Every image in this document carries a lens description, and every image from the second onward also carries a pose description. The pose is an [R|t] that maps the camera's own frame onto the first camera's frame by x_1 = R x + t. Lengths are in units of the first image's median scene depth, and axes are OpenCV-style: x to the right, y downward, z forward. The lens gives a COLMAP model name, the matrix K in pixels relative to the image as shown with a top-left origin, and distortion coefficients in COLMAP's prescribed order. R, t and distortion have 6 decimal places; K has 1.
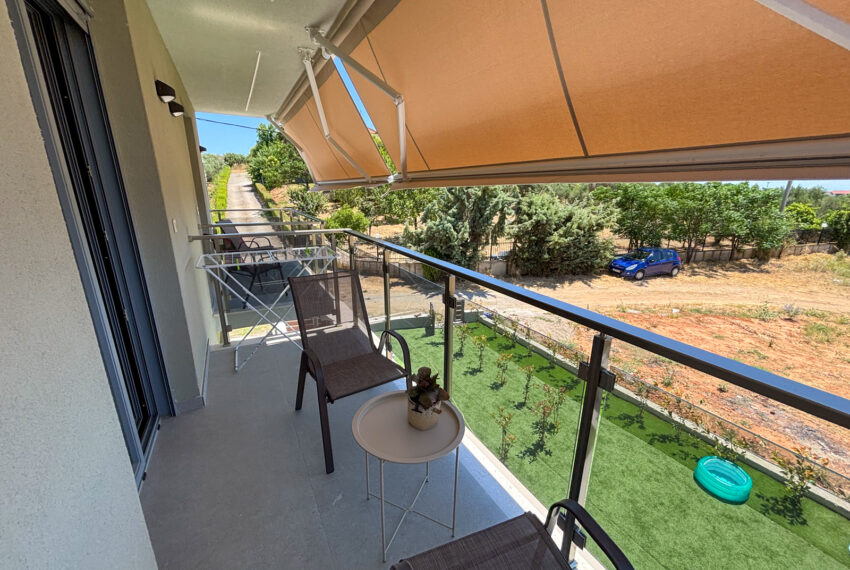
lens RADIAL K [[344.1, 0, 425.2], [0, 344.1, 288.4], [0, 0, 1]] dist [0.003686, -0.001653]
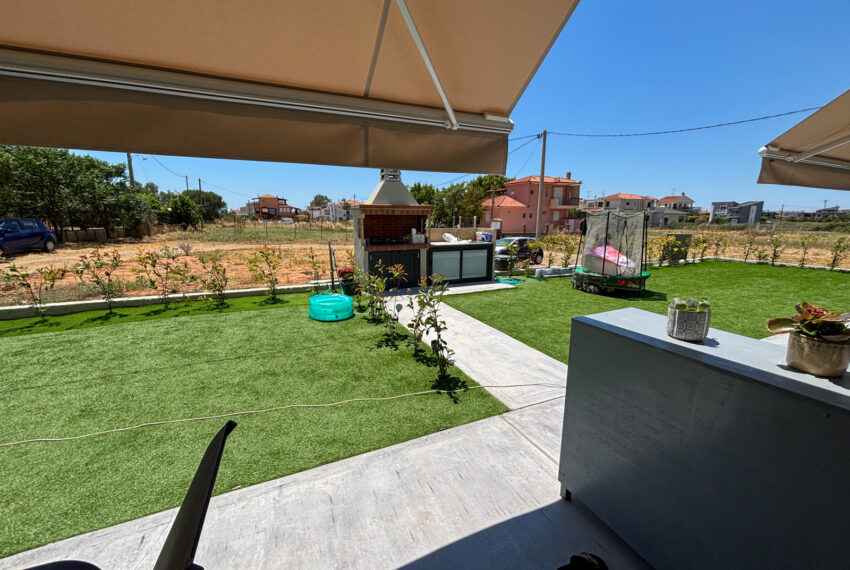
lens RADIAL K [[344.1, 0, 423.3], [0, 344.1, 283.2], [0, 0, 1]] dist [0.003686, -0.001653]
pose [[0.070362, -0.201735, 0.976910, -0.021589], [0.279907, 0.943984, 0.174776, 0.187864], [-0.957445, 0.261146, 0.122887, 0.125084]]
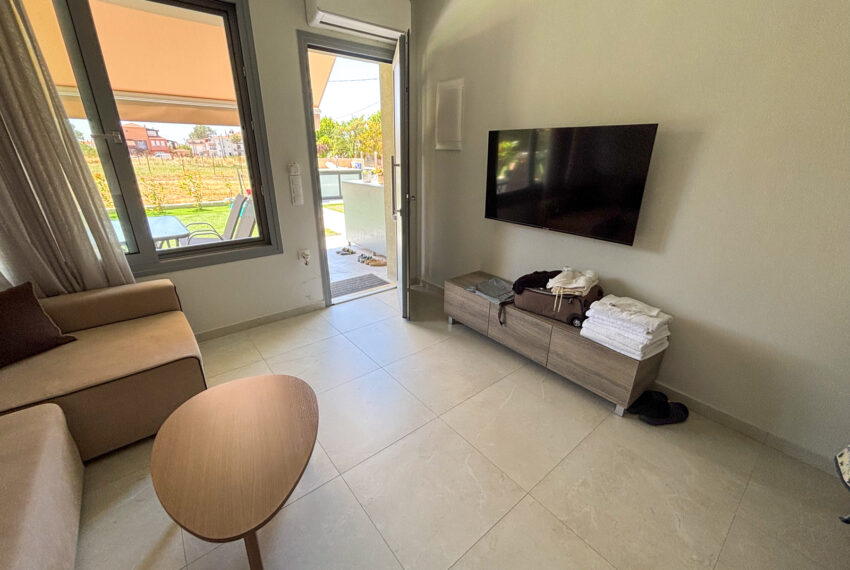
lens RADIAL K [[344.1, 0, 423.2], [0, 344.1, 283.5], [0, 0, 1]] dist [0.003686, -0.001653]
pose [[-0.179617, -0.361756, 0.914806, -0.307230], [0.270474, 0.875929, 0.399489, 0.207312], [-0.945823, 0.319187, -0.059486, 0.066178]]
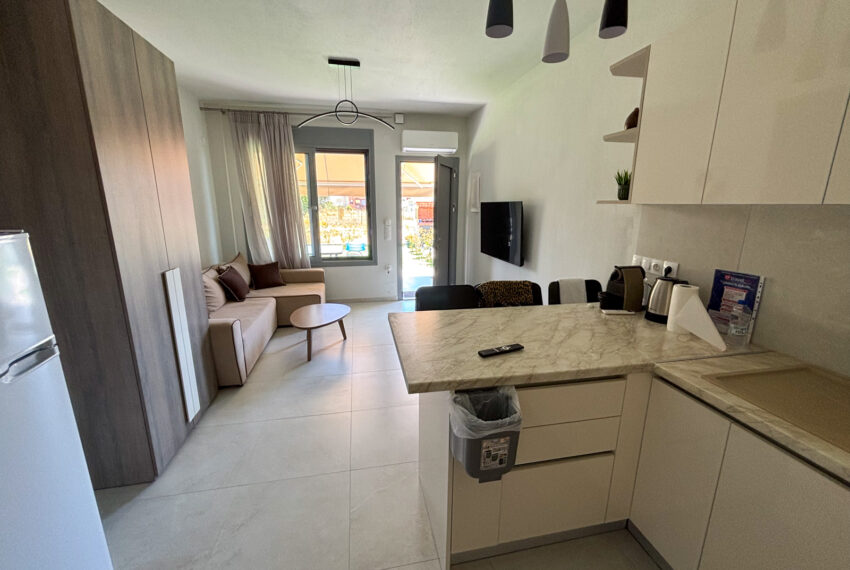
lens RADIAL K [[344.1, 0, 426.4], [0, 344.1, 287.0], [0, 0, 1]] dist [0.003686, -0.001653]
pose [[0.294742, -0.228268, 0.927912, -0.449016], [0.271113, 0.951123, 0.147861, 0.233883], [-0.916310, 0.207988, 0.342222, -0.054970]]
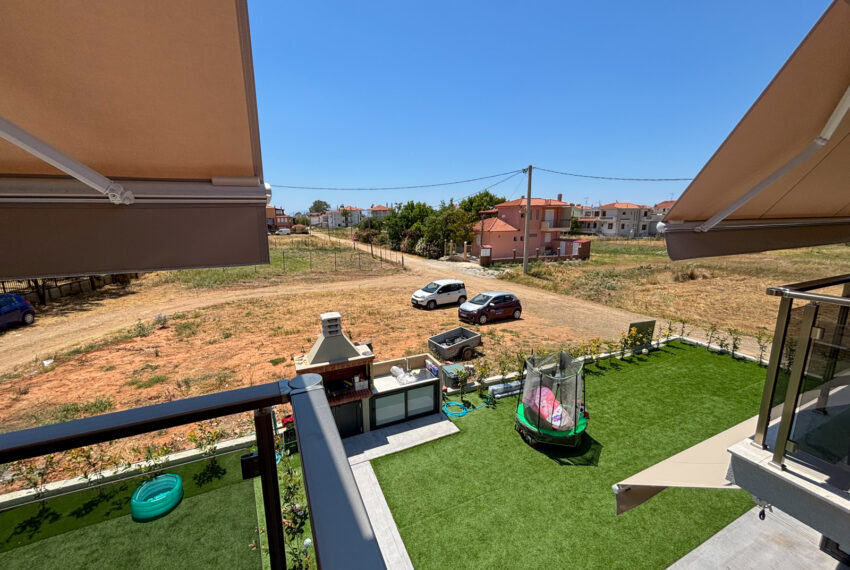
lens RADIAL K [[344.1, 0, 423.4], [0, 344.1, 284.3], [0, 0, 1]] dist [0.003686, -0.001653]
pose [[0.071858, -0.204607, 0.976203, 0.019546], [0.289297, 0.940935, 0.175920, 0.003562], [-0.954539, 0.269771, 0.126806, -0.019780]]
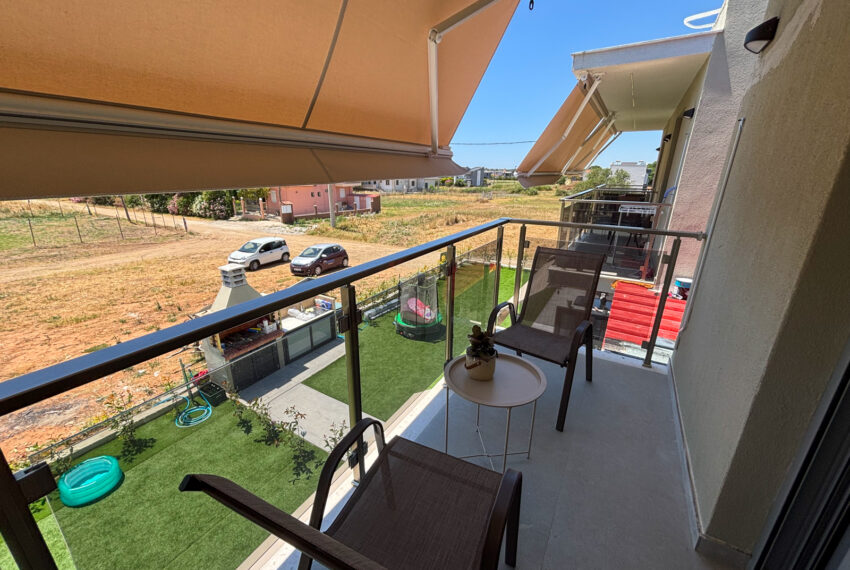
lens RADIAL K [[344.1, 0, 426.7], [0, 344.1, 288.4], [0, 0, 1]] dist [0.003686, -0.001653]
pose [[-0.515265, -0.289253, 0.806743, -0.078377], [0.225366, 0.862464, 0.453172, -0.042604], [-0.826869, 0.415317, -0.379210, 0.153301]]
